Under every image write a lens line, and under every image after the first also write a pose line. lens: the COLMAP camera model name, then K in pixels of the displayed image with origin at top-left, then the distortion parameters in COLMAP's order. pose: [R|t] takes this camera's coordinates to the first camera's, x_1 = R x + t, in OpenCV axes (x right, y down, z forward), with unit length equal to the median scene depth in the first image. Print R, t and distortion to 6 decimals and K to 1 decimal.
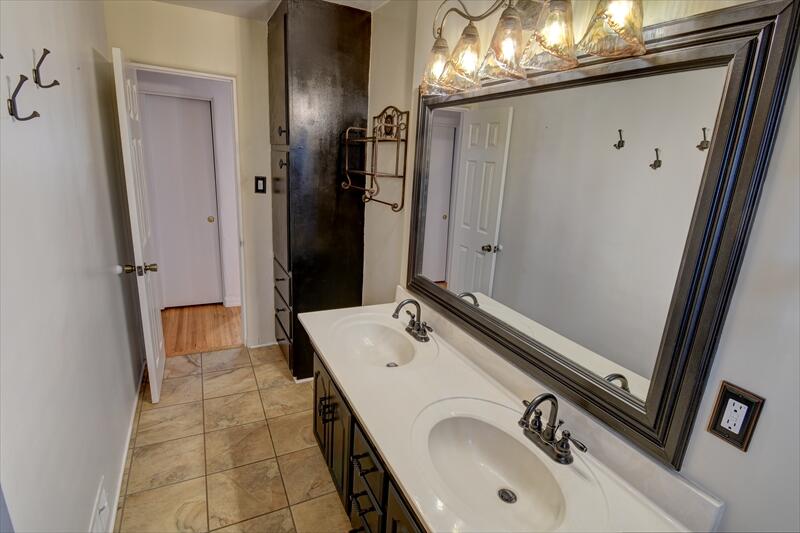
lens RADIAL K [[405.4, 0, 399.8], [0, 405.4, 268.0], [0, 0, 1]] dist [0.001455, 0.000158]
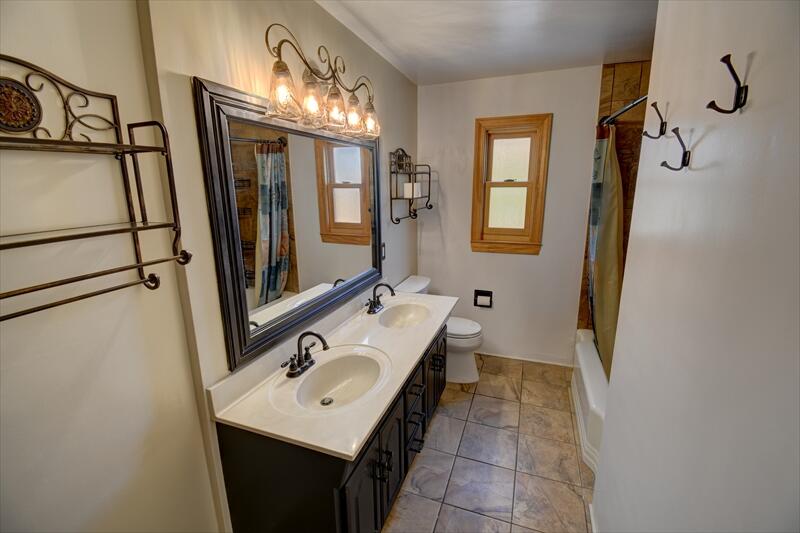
lens RADIAL K [[405.4, 0, 399.8], [0, 405.4, 268.0], [0, 0, 1]] dist [0.001455, 0.000158]
pose [[-0.656733, -0.221318, 0.720916, -0.919305], [0.161178, 0.892683, 0.420878, -0.500437], [-0.736698, 0.392601, -0.550583, 1.563673]]
